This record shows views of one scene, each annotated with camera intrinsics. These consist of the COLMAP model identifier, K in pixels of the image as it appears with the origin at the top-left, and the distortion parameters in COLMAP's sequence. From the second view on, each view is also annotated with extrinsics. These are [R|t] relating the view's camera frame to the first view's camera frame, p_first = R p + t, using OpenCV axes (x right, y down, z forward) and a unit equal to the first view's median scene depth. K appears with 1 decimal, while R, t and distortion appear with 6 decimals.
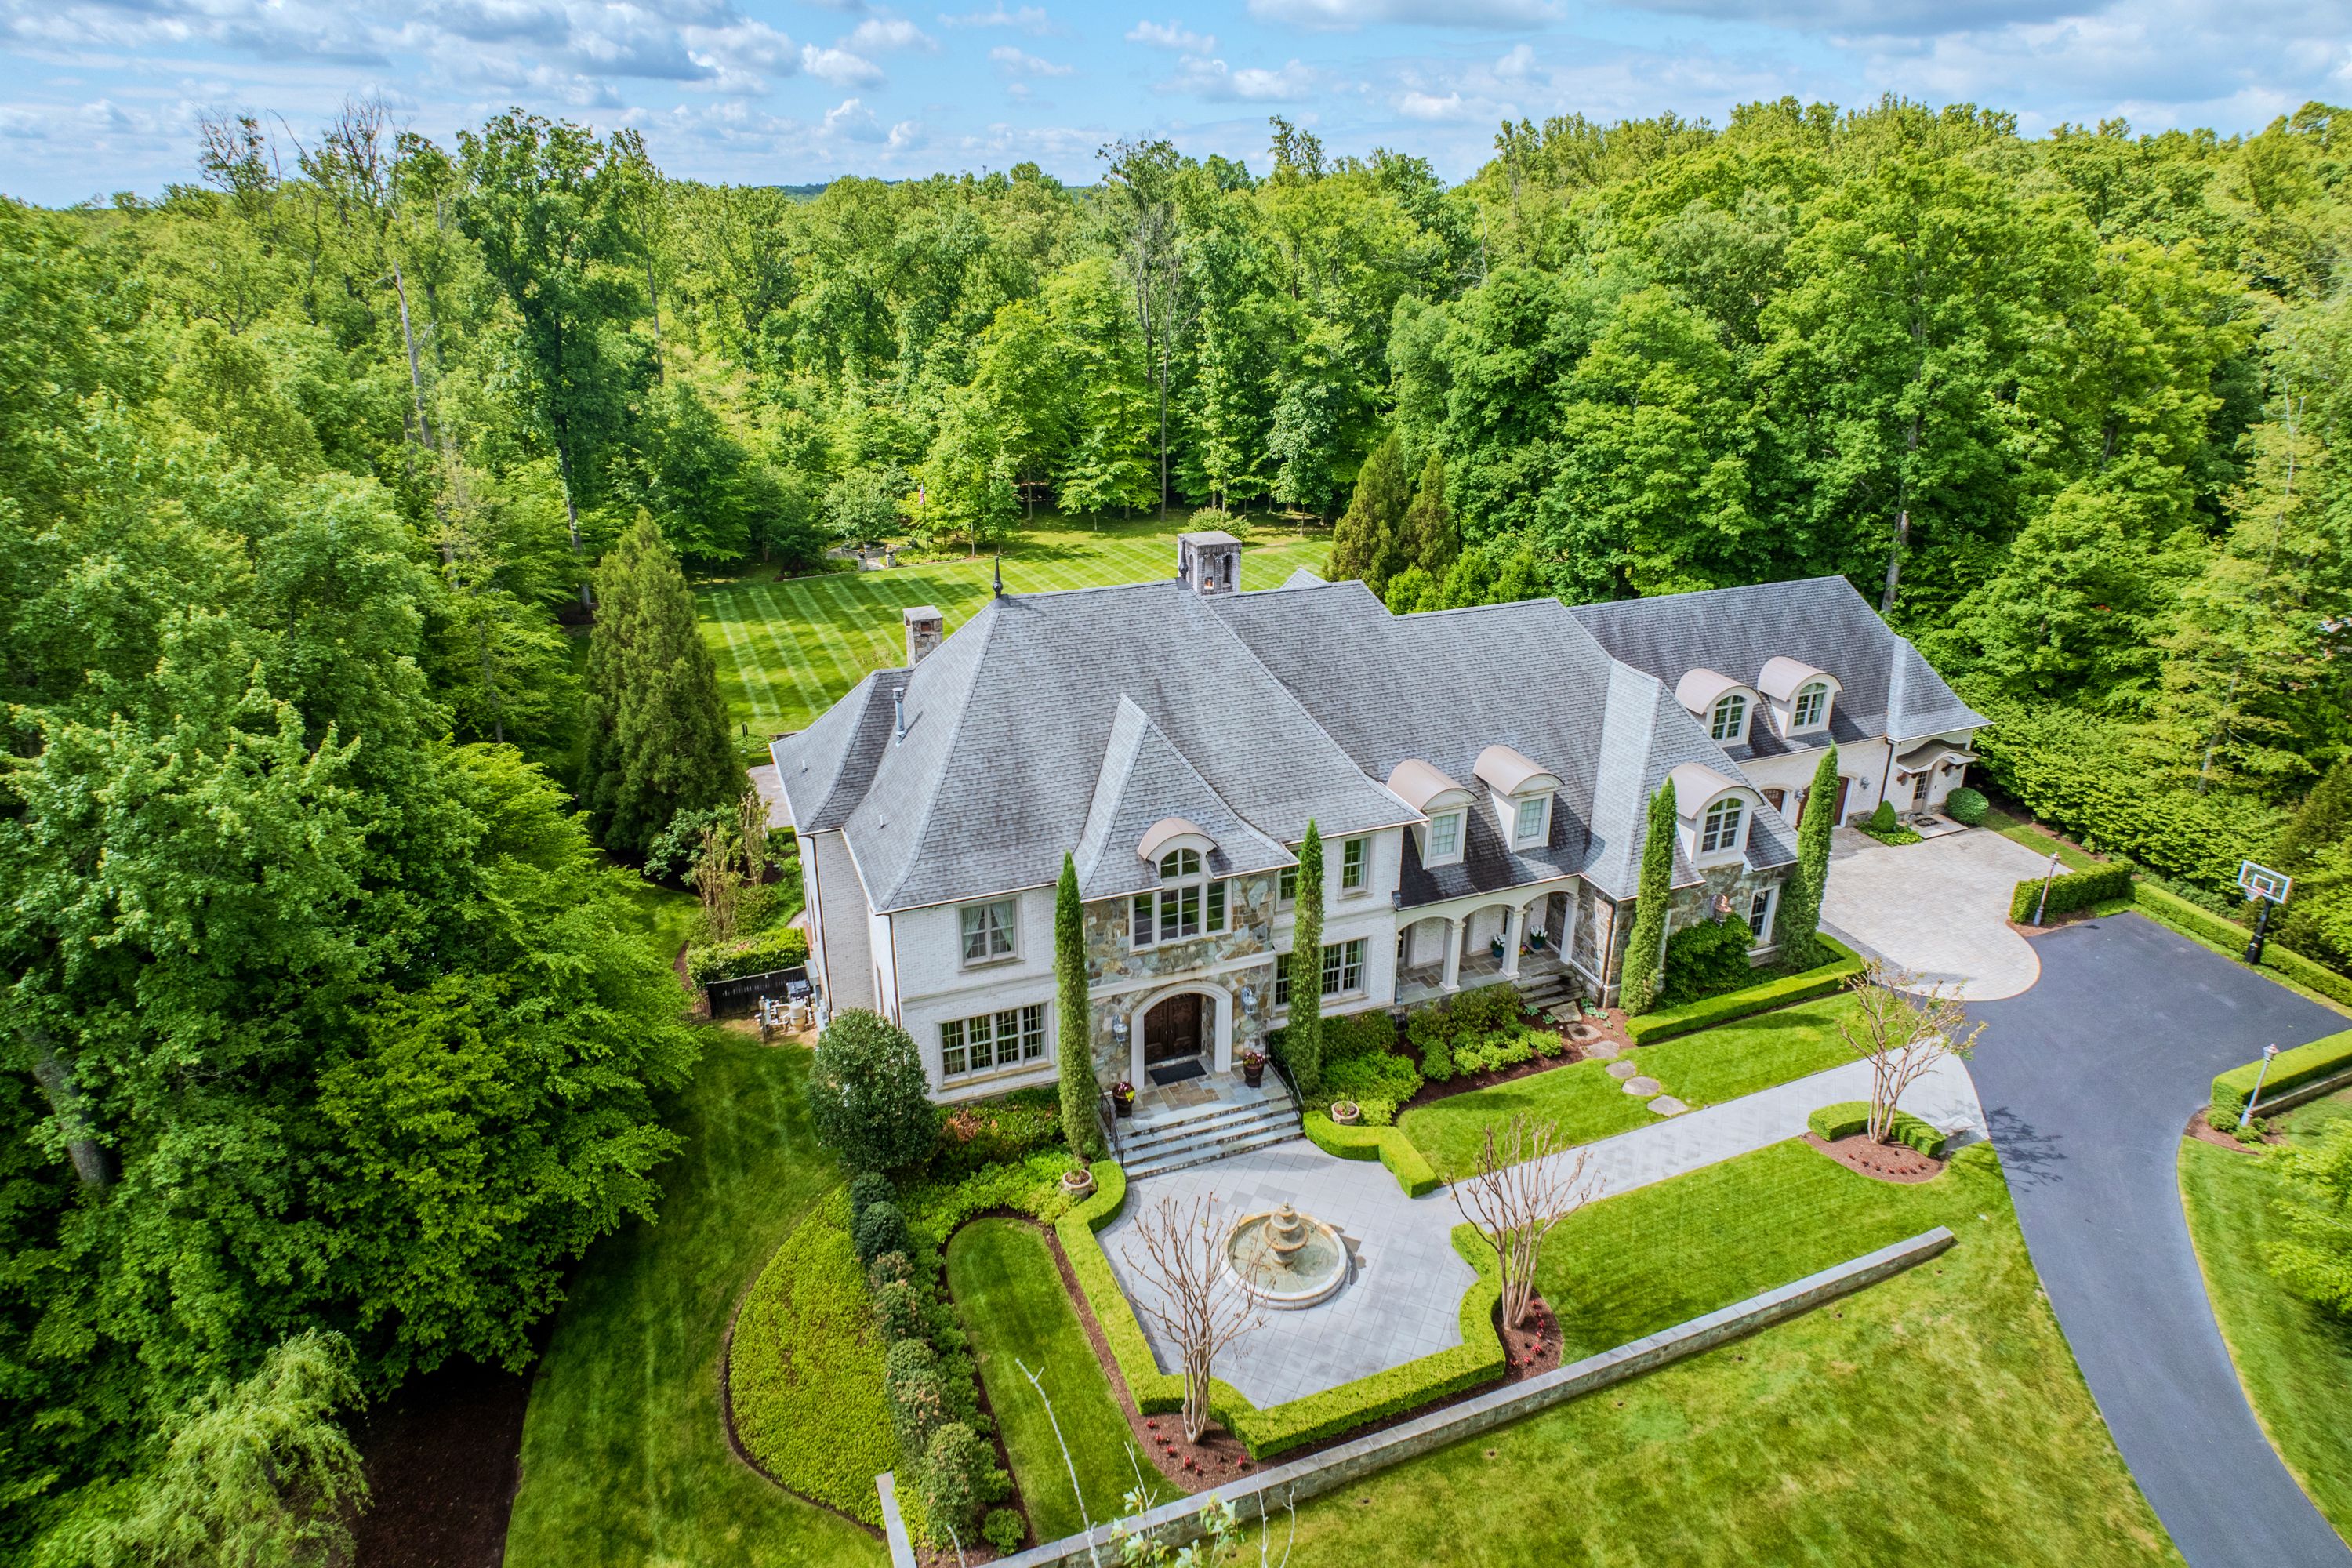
lens RADIAL K [[1400.1, 0, 1169.2], [0, 1400.1, 727.5], [0, 0, 1]] dist [-0.057814, -0.003112]
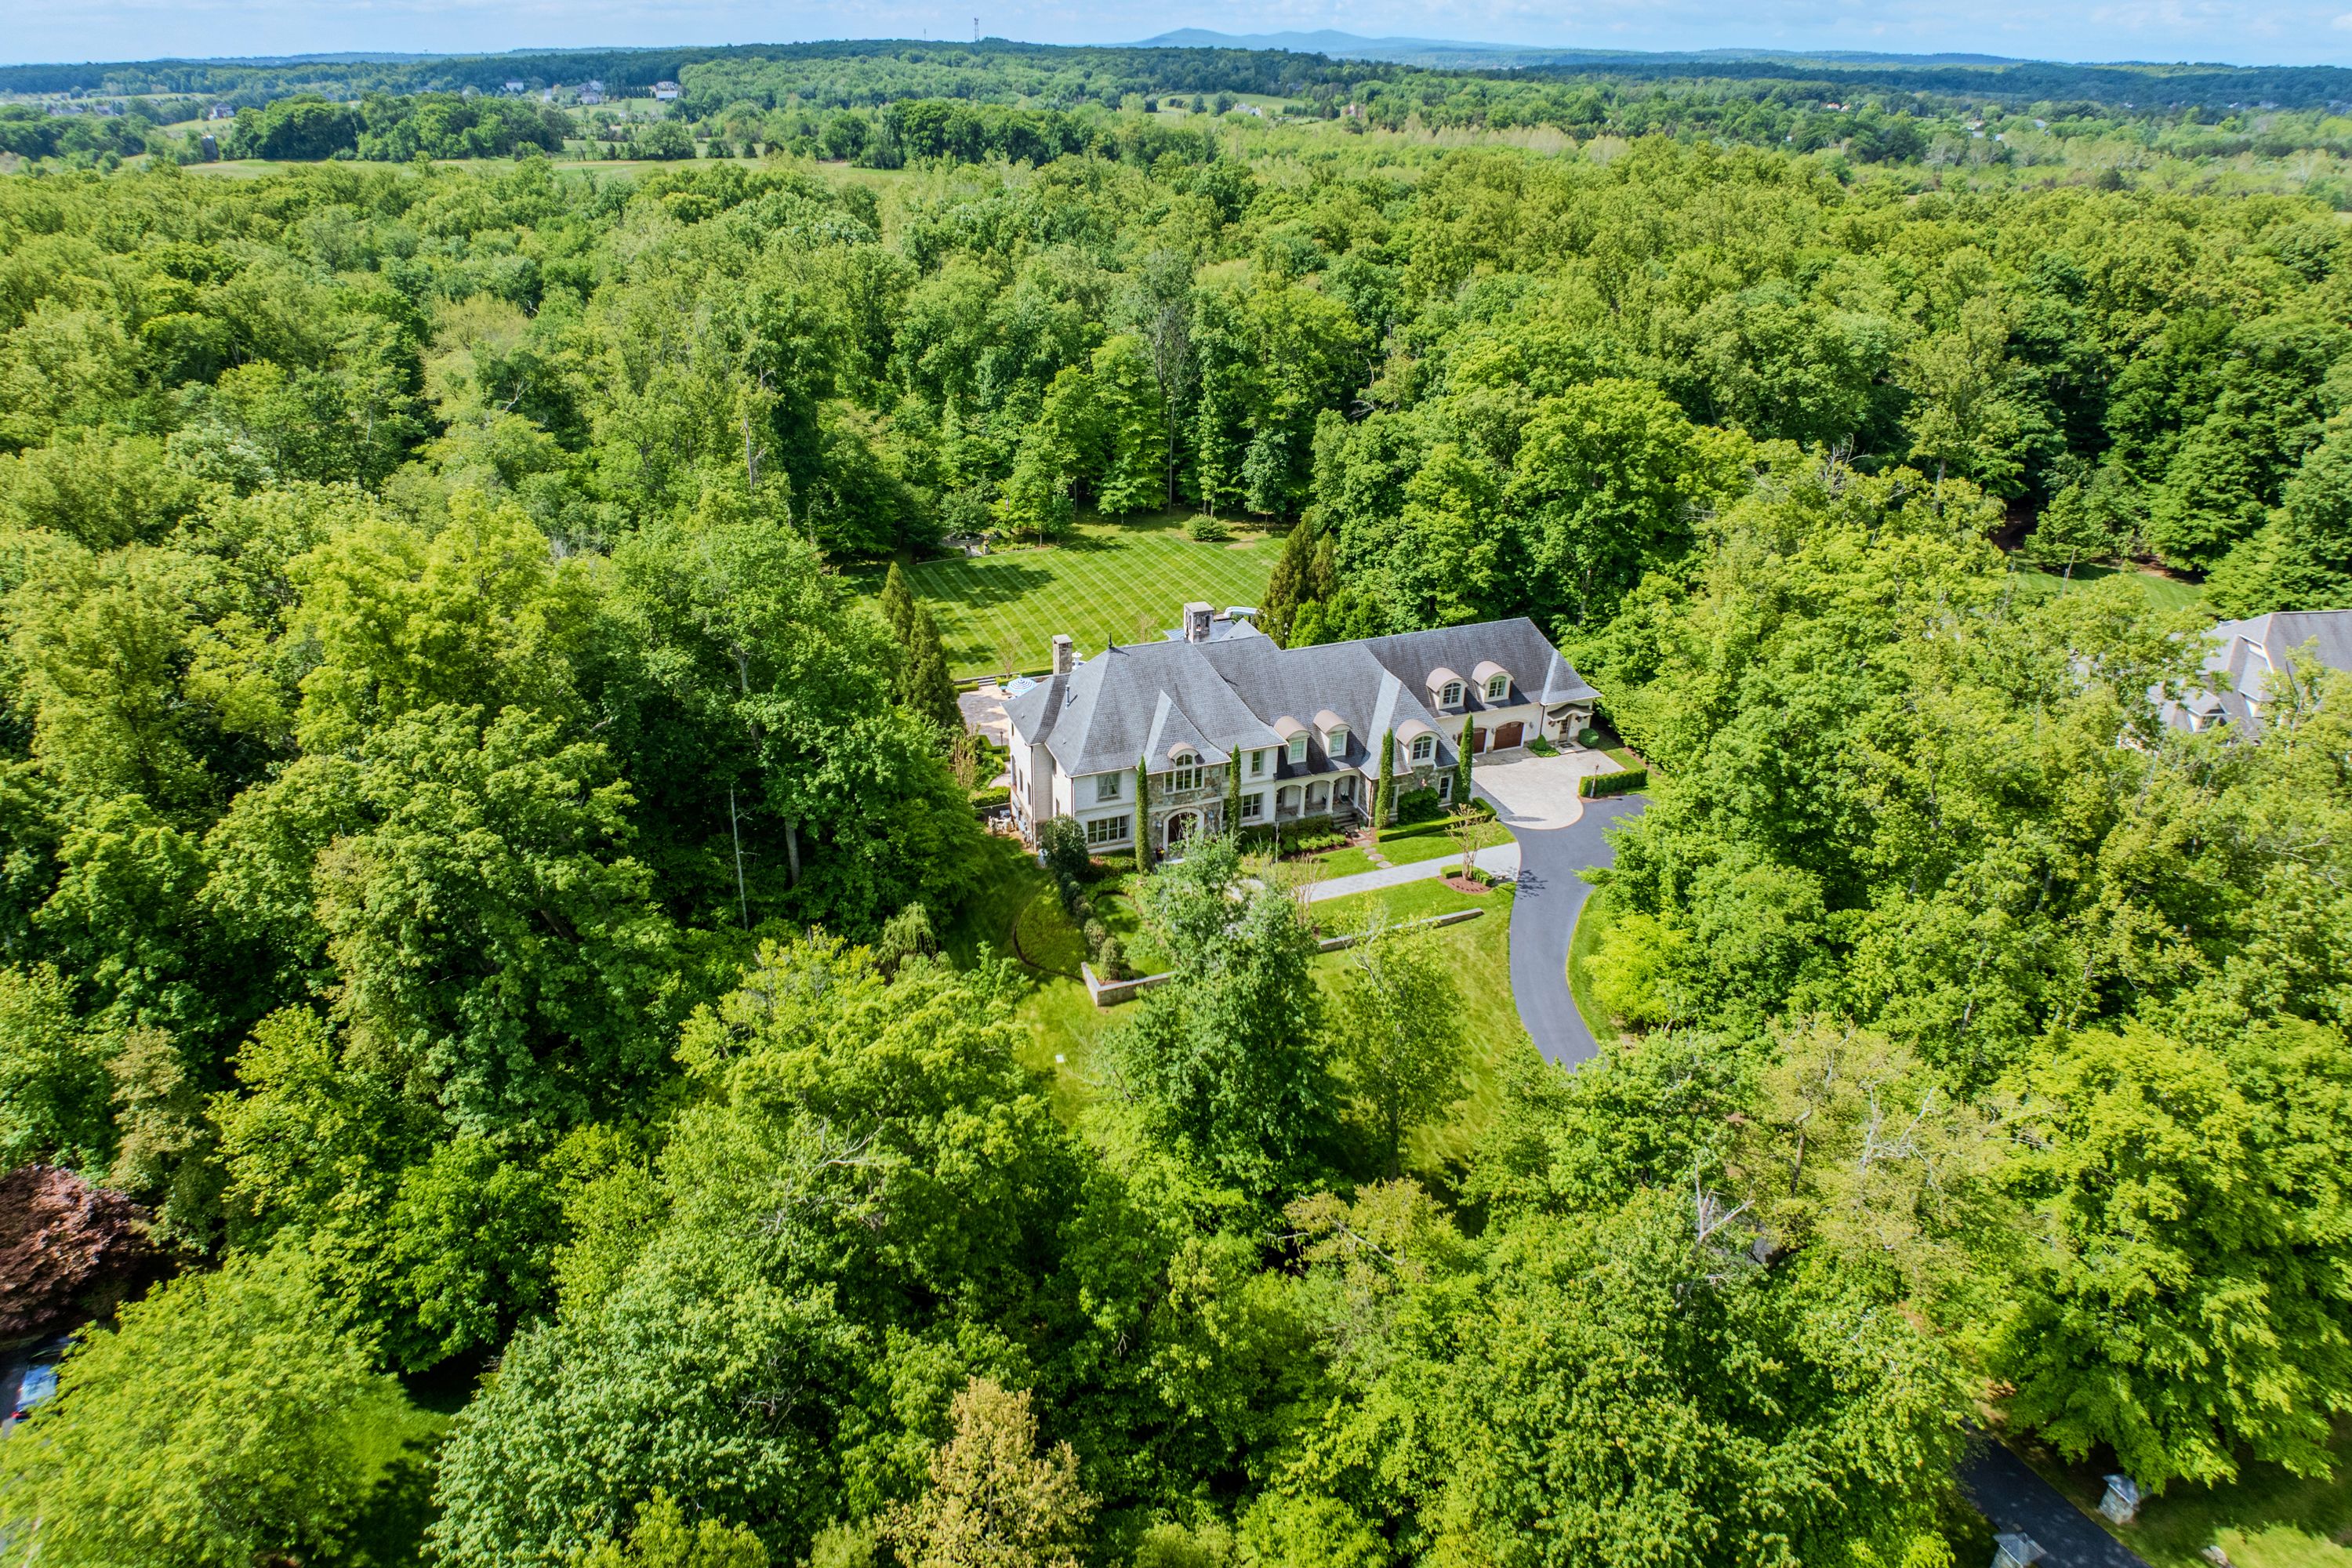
lens RADIAL K [[1476.7, 0, 1145.8], [0, 1476.7, 726.7], [0, 0, 1]] dist [0.000840, 0.000084]
pose [[0.999822, 0.017302, -0.007581, -0.030701], [-0.016619, 0.996459, 0.082419, -0.131772], [0.008980, -0.082279, 0.996569, -1.193706]]
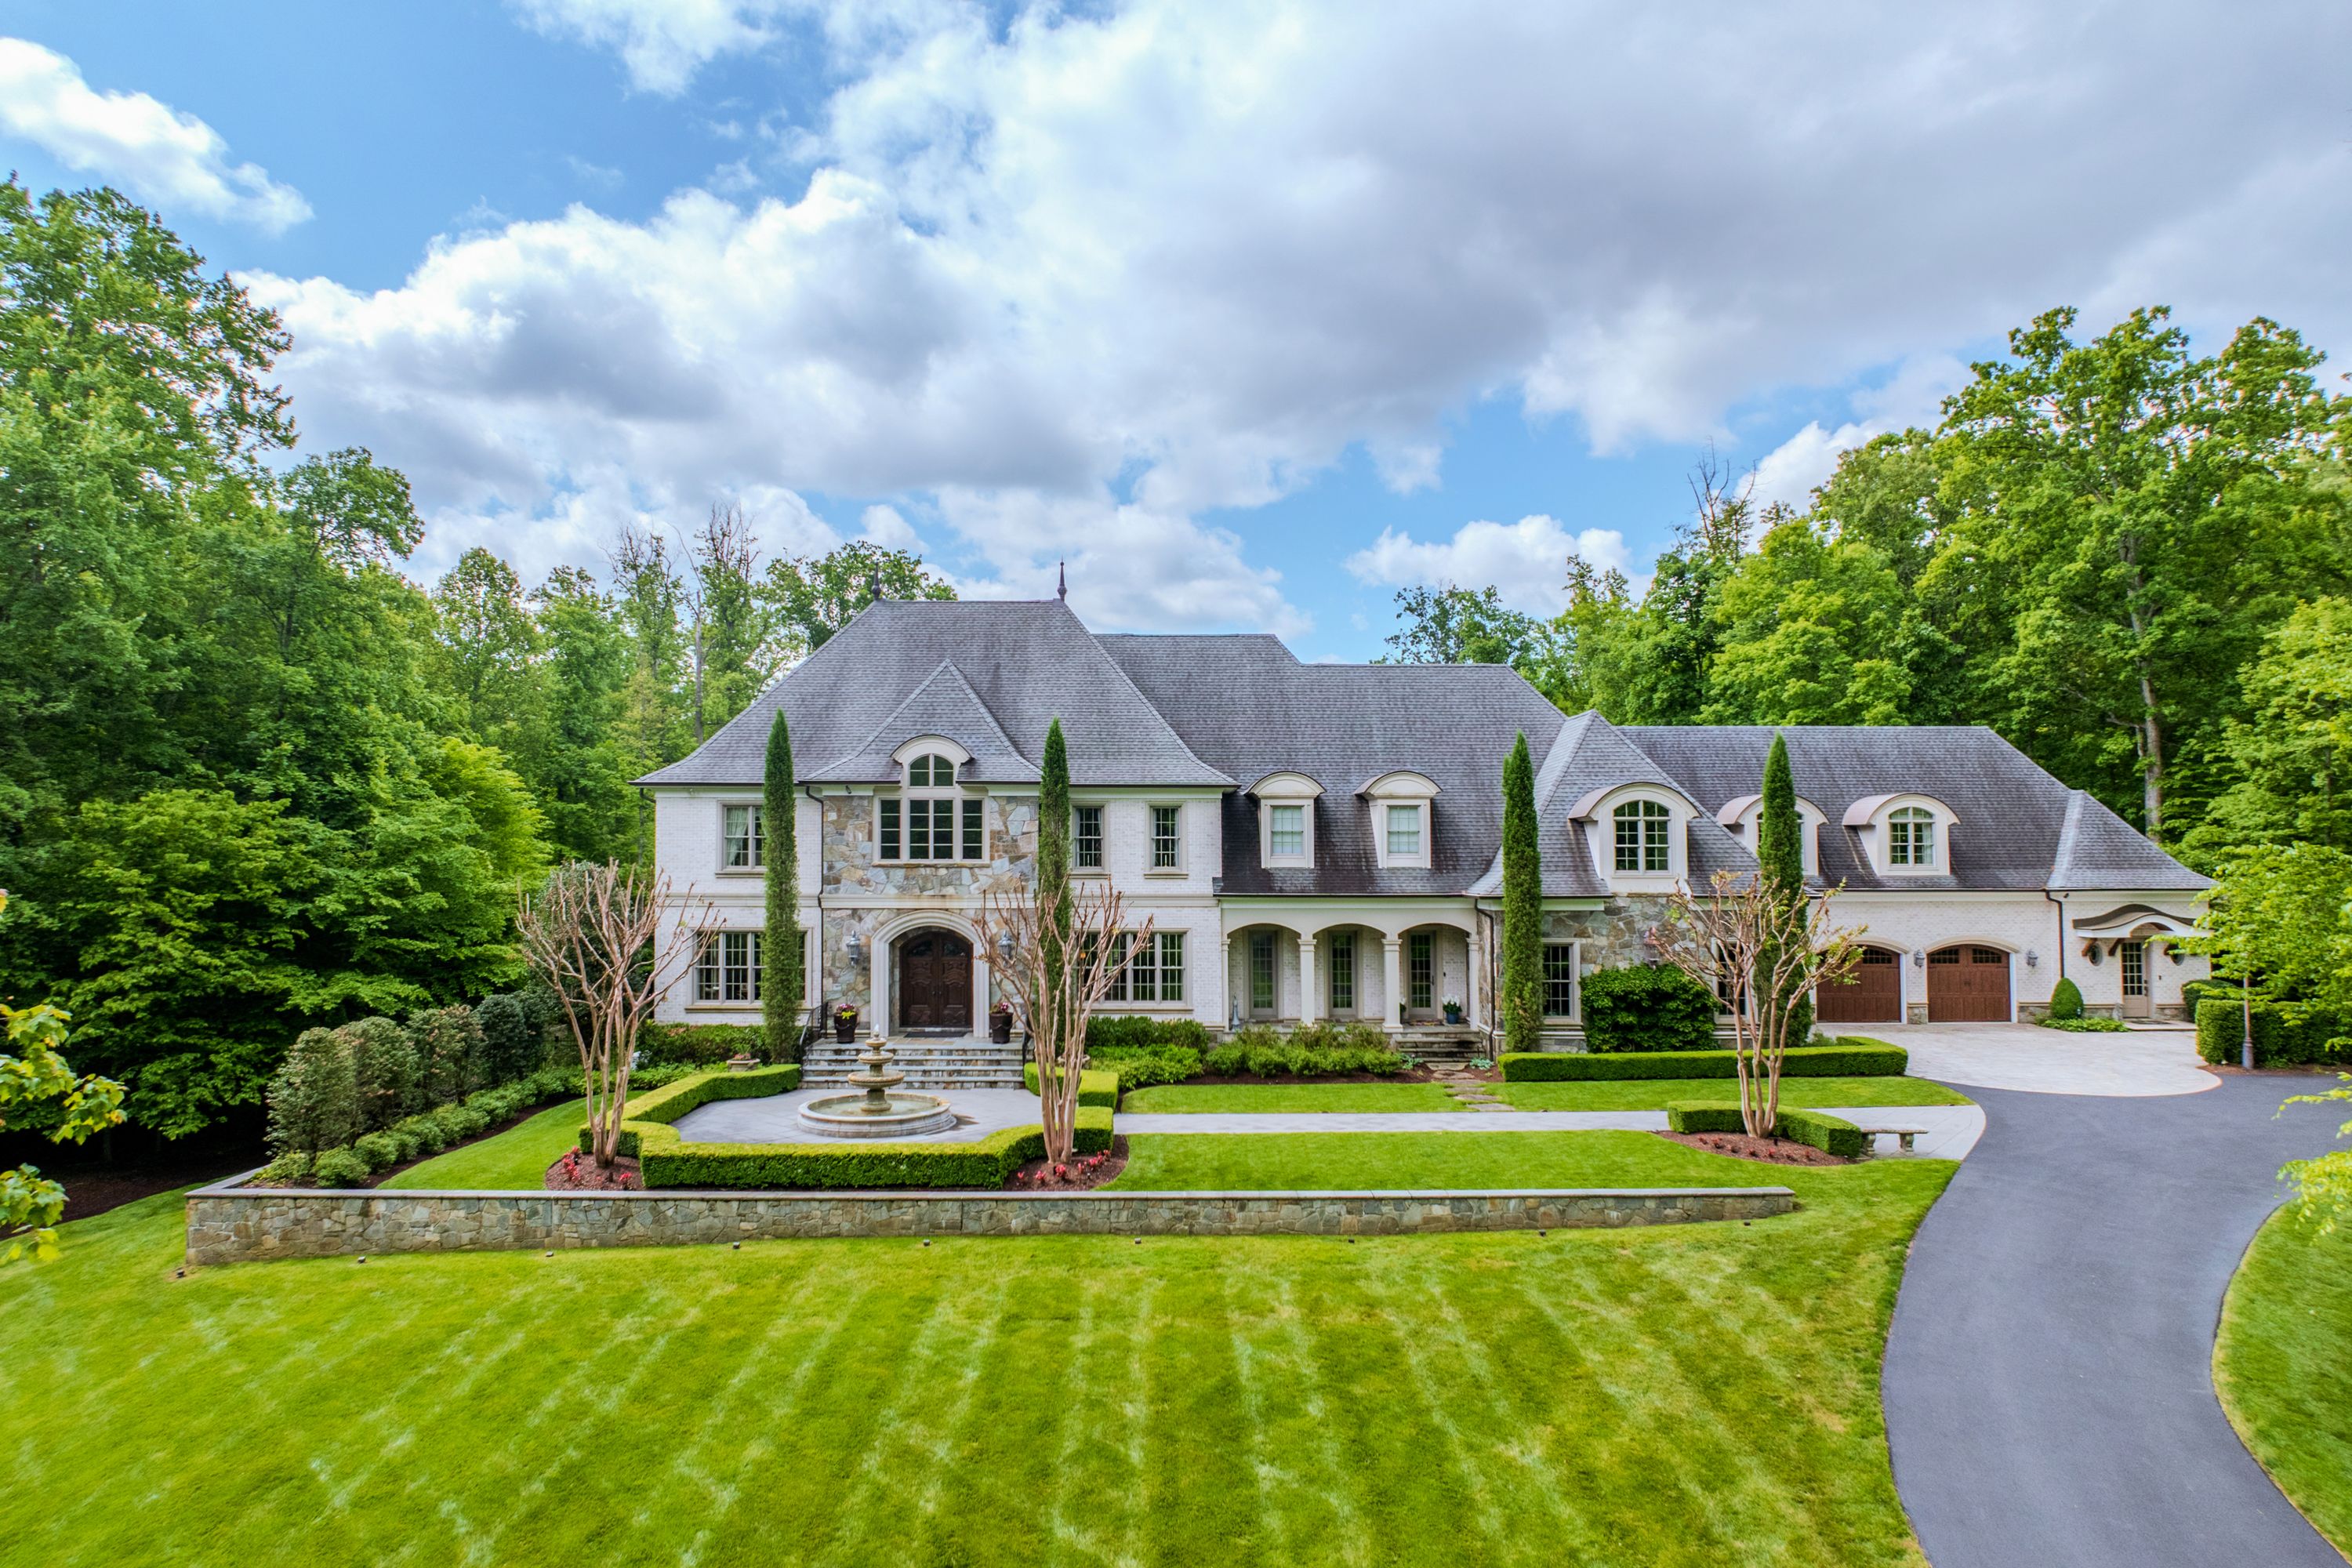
lens RADIAL K [[1414.3, 0, 1146.4], [0, 1414.3, 783.7], [0, 0, 1]] dist [-0.053047, 0.027337]
pose [[0.929518, -0.023310, -0.368040, 0.365030], [-0.128692, 0.914757, -0.382959, 0.332284], [0.345594, 0.403331, 0.847283, 0.163392]]
